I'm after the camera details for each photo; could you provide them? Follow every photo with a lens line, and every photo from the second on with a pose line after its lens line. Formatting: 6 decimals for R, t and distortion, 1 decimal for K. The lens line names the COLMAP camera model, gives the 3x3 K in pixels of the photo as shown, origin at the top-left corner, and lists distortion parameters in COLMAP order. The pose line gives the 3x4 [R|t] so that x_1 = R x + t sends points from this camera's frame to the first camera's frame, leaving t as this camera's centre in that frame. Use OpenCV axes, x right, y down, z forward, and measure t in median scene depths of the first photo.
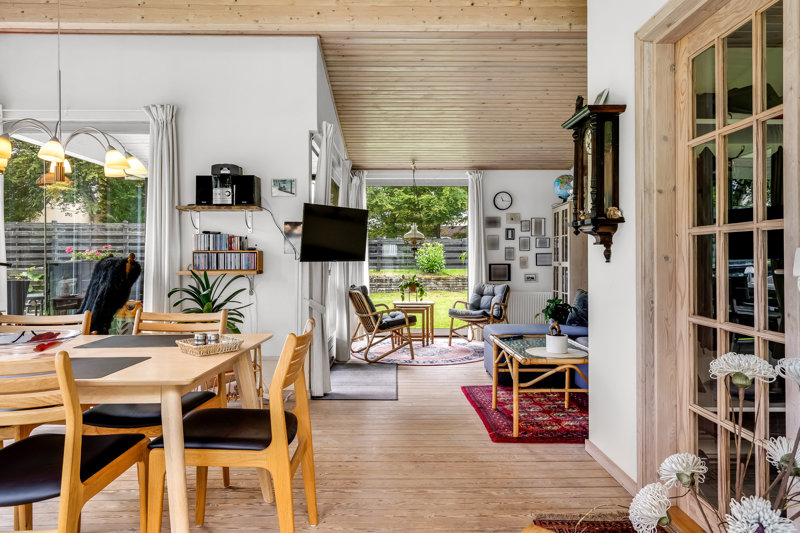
lens RADIAL K [[504.3, 0, 397.1], [0, 504.3, 257.5], [0, 0, 1]] dist [0.004178, 0.000984]
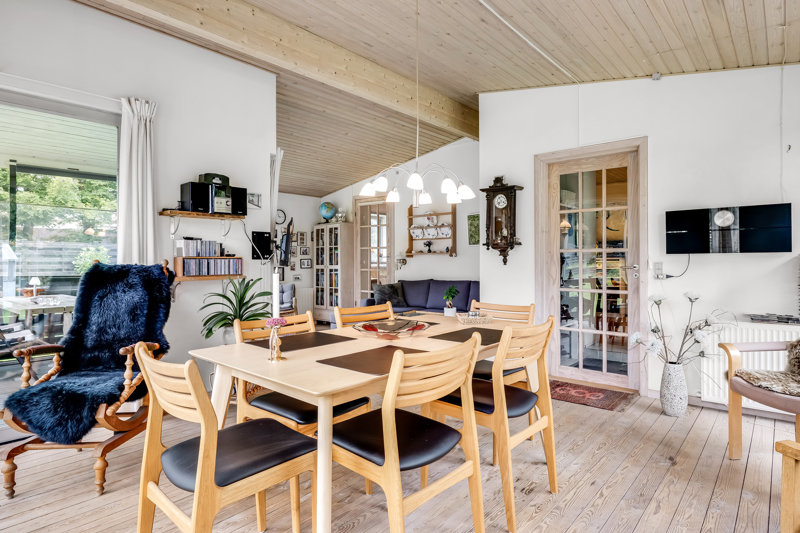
lens RADIAL K [[443.3, 0, 376.8], [0, 443.3, 265.4], [0, 0, 1]] dist [-0.002703, -0.000554]
pose [[0.687509, -0.007374, 0.726138, -0.778796], [0.001939, 0.999964, 0.008319, -0.002517], [-0.726173, -0.004311, 0.687498, 0.125429]]
